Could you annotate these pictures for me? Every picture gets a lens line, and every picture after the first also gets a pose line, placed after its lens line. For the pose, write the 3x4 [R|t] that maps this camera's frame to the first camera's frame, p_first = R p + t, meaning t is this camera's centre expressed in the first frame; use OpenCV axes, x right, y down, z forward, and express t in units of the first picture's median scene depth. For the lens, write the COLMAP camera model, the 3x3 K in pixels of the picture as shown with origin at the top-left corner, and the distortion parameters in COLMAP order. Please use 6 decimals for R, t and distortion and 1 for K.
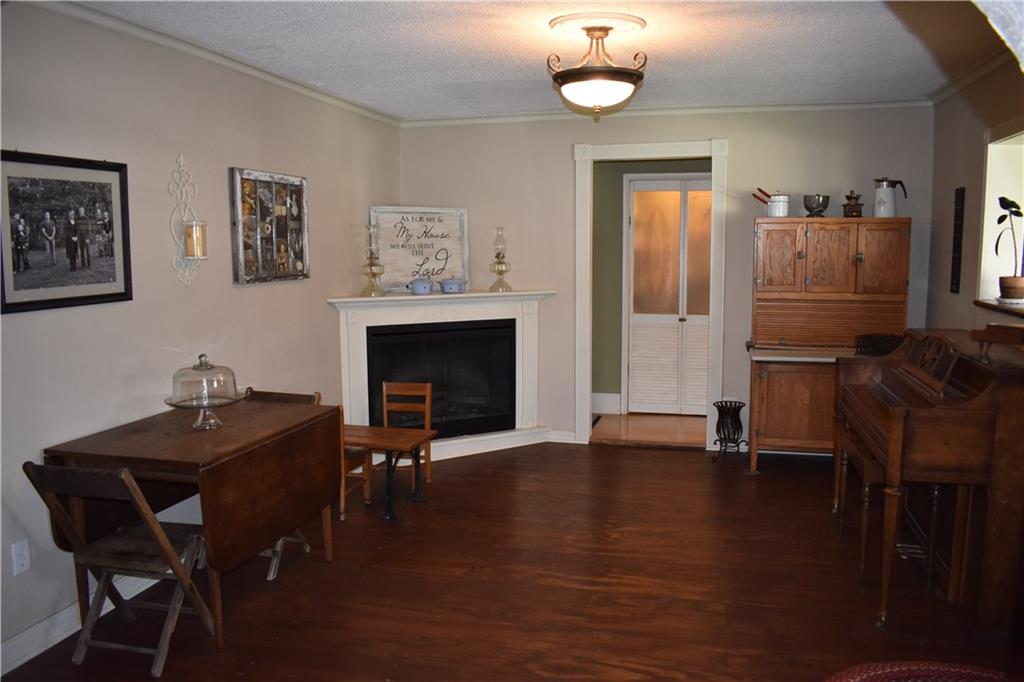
lens RADIAL K [[808.6, 0, 521.1], [0, 808.6, 343.5], [0, 0, 1]] dist [-0.094516, 0.015732]
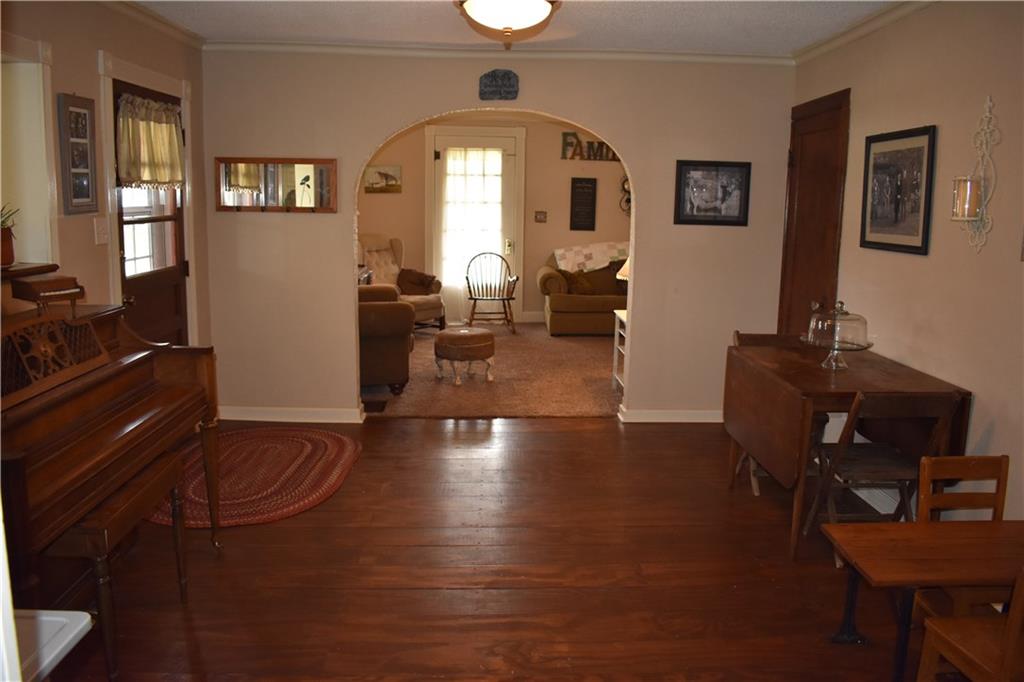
lens RADIAL K [[808.6, 0, 511.1], [0, 808.6, 343.1], [0, 0, 1]] dist [-0.094516, 0.015732]
pose [[-0.961162, 0.034874, -0.273774, 0.263047], [-0.047419, 0.956365, 0.288302, -0.175396], [0.271882, 0.290087, -0.917567, 1.478065]]
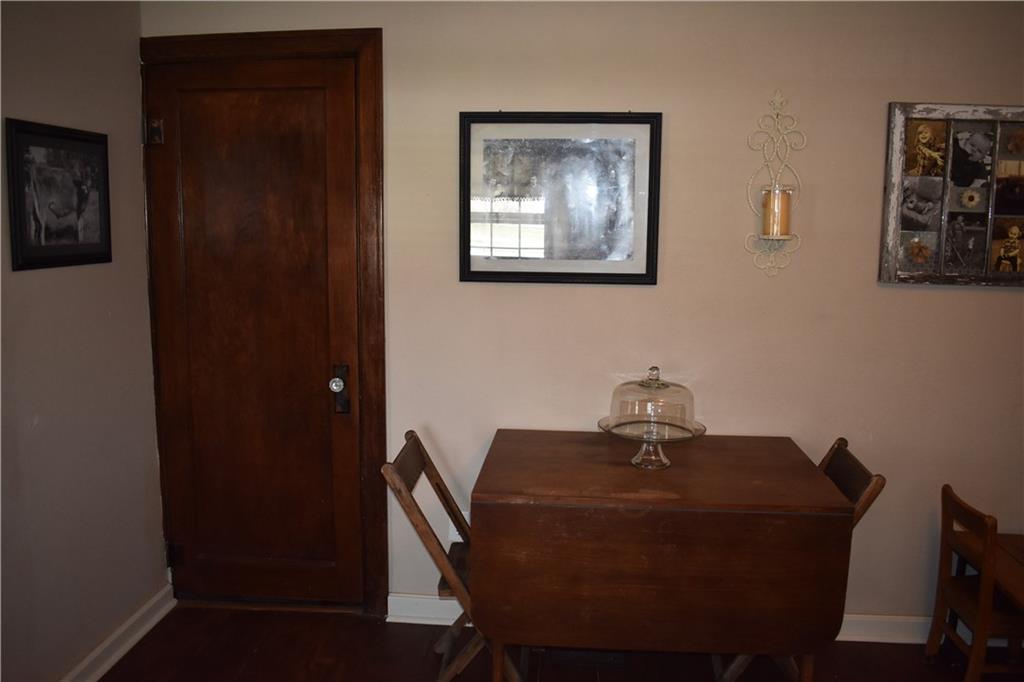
lens RADIAL K [[808.6, 0, 520.0], [0, 808.6, 346.7], [0, 0, 1]] dist [-0.094516, 0.015732]
pose [[0.169951, 0.156765, -0.972903, 0.229860], [-0.134736, 0.981691, 0.134645, -0.067818], [0.976198, 0.108203, 0.187962, 0.575149]]
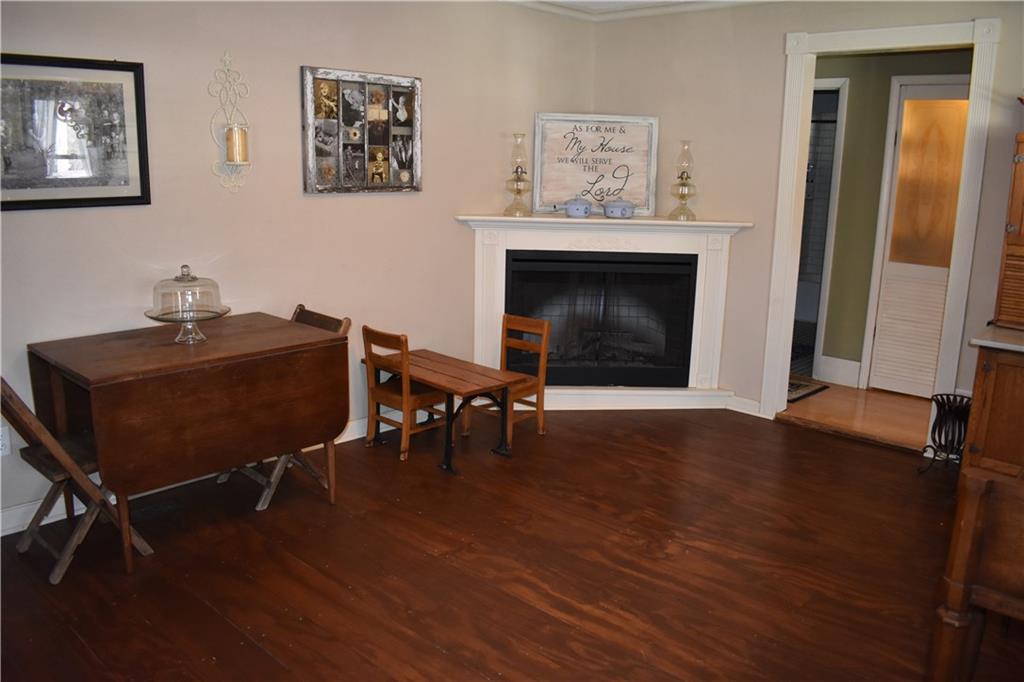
lens RADIAL K [[808.6, 0, 514.5], [0, 808.6, 342.8], [0, 0, 1]] dist [-0.094516, 0.015732]
pose [[0.875472, 0.128956, -0.465745, 0.308540], [-0.084220, 0.989705, 0.115720, -0.029232], [0.475873, -0.062085, 0.877320, 0.272788]]
